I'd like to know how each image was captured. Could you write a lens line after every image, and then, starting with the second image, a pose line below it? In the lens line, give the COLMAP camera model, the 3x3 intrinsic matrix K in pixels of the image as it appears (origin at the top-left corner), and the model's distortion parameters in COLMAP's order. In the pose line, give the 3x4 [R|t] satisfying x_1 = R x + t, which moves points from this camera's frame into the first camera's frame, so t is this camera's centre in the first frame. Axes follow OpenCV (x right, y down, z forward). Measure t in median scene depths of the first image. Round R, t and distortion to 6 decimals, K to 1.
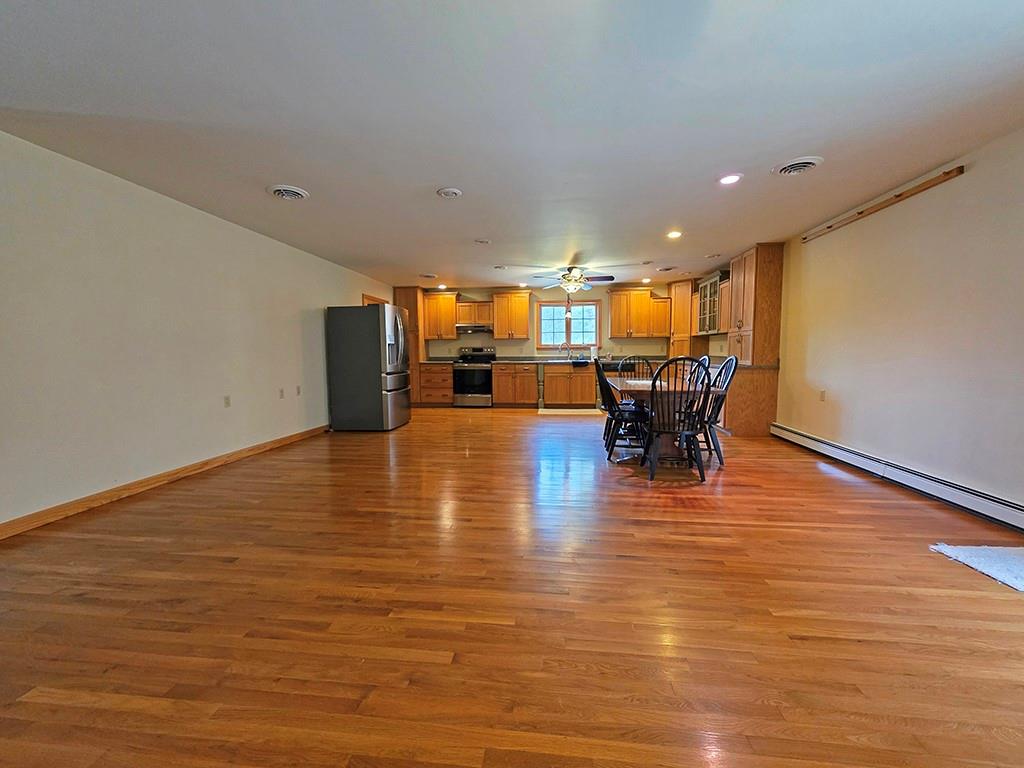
lens RADIAL K [[405.8, 0, 512.0], [0, 405.8, 384.0], [0, 0, 1]] dist [0.001514, -0.000076]
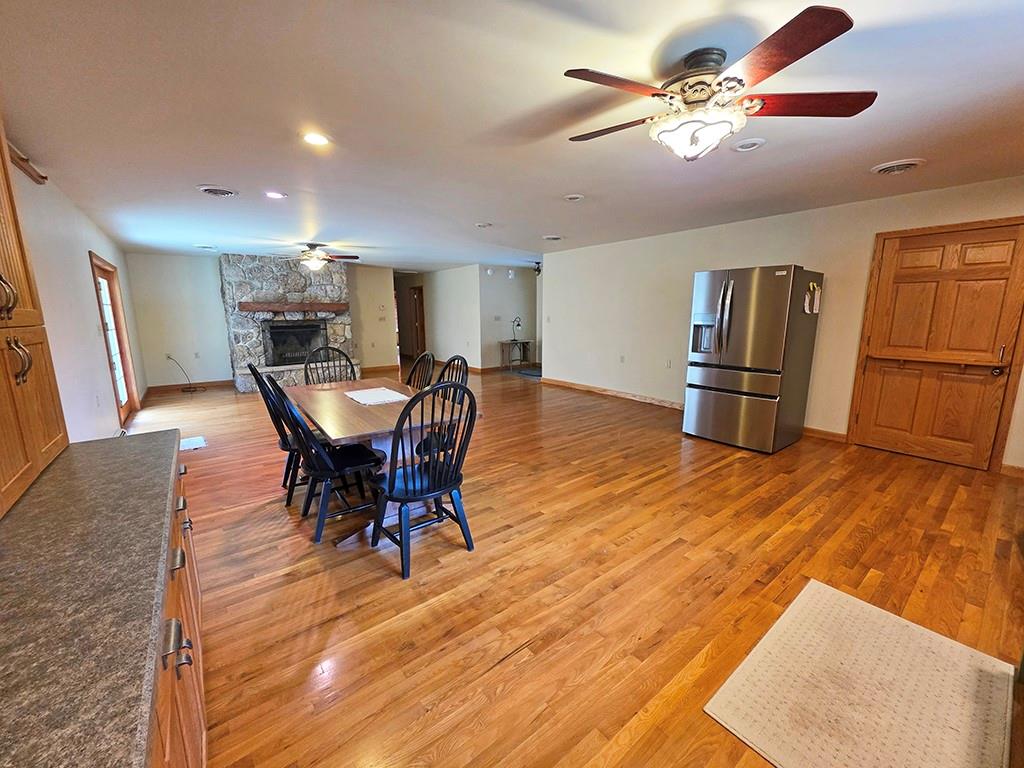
lens RADIAL K [[405.8, 0, 512.0], [0, 405.8, 384.0], [0, 0, 1]] dist [0.001514, -0.000076]
pose [[-0.713780, 0.134956, -0.687245, 0.360783], [-0.041876, 0.971280, 0.234225, -0.110412], [0.699117, 0.195964, -0.687629, 0.926973]]
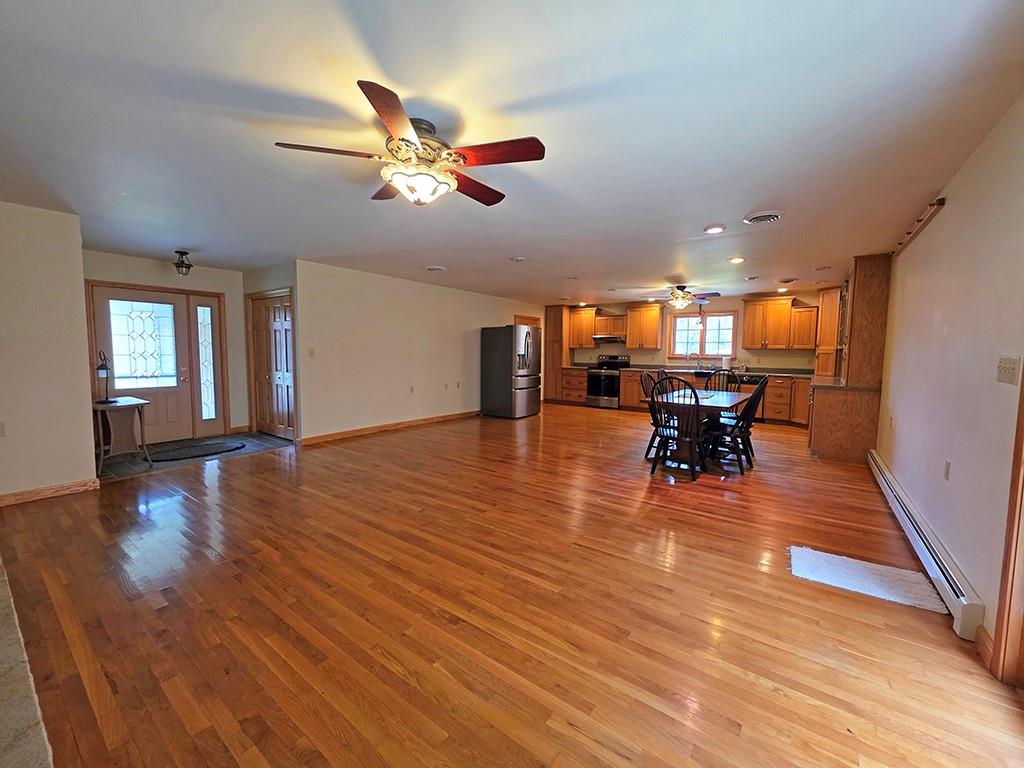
lens RADIAL K [[404.7, 0, 513.6], [0, 404.7, 382.6], [0, 0, 1]] dist [0.000646, -0.000028]
pose [[0.869773, 0.053843, -0.490505, 0.248304], [-0.054415, 0.998432, 0.013109, -0.015538], [0.490442, 0.015289, 0.871340, -0.128805]]
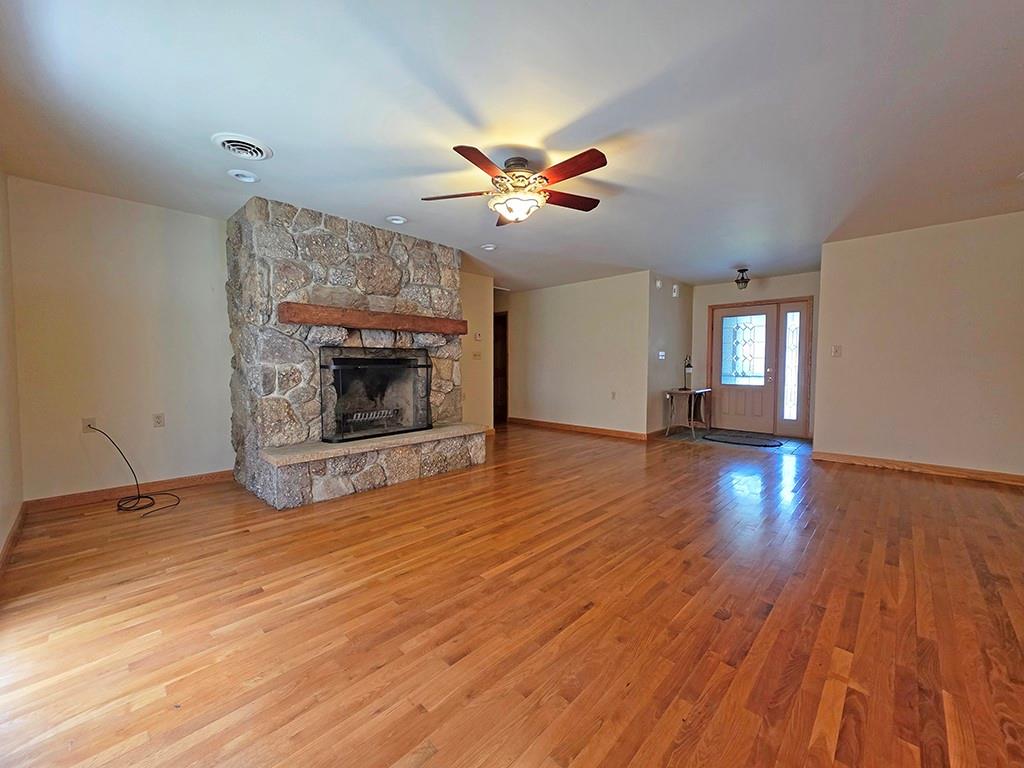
lens RADIAL K [[405.8, 0, 512.0], [0, 405.8, 384.0], [0, 0, 1]] dist [0.001514, -0.000076]
pose [[-0.605924, 0.044206, -0.794293, 0.337528], [-0.057541, 0.993404, 0.099182, -0.022747], [0.793439, 0.105801, -0.599384, 0.282189]]
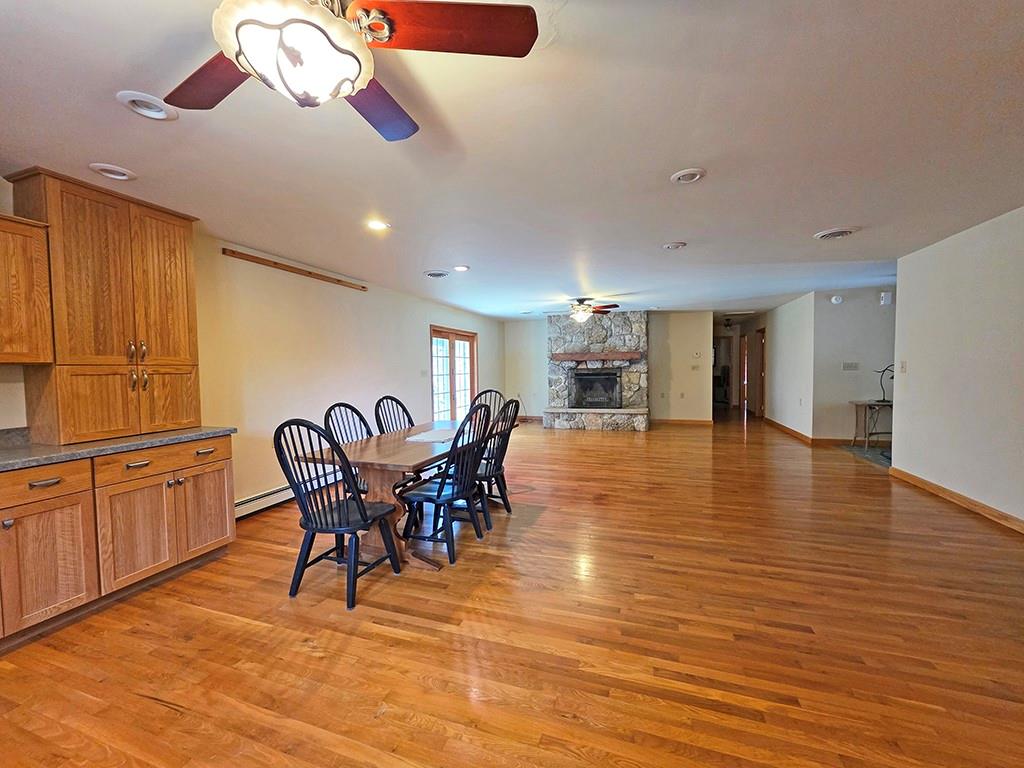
lens RADIAL K [[405.8, 0, 512.0], [0, 405.8, 384.0], [0, 0, 1]] dist [0.001514, -0.000076]
pose [[-0.976436, 0.013754, 0.215368, 0.021010], [0.039357, 0.992580, 0.115047, -0.099658], [-0.212188, 0.120812, -0.969732, 0.950714]]
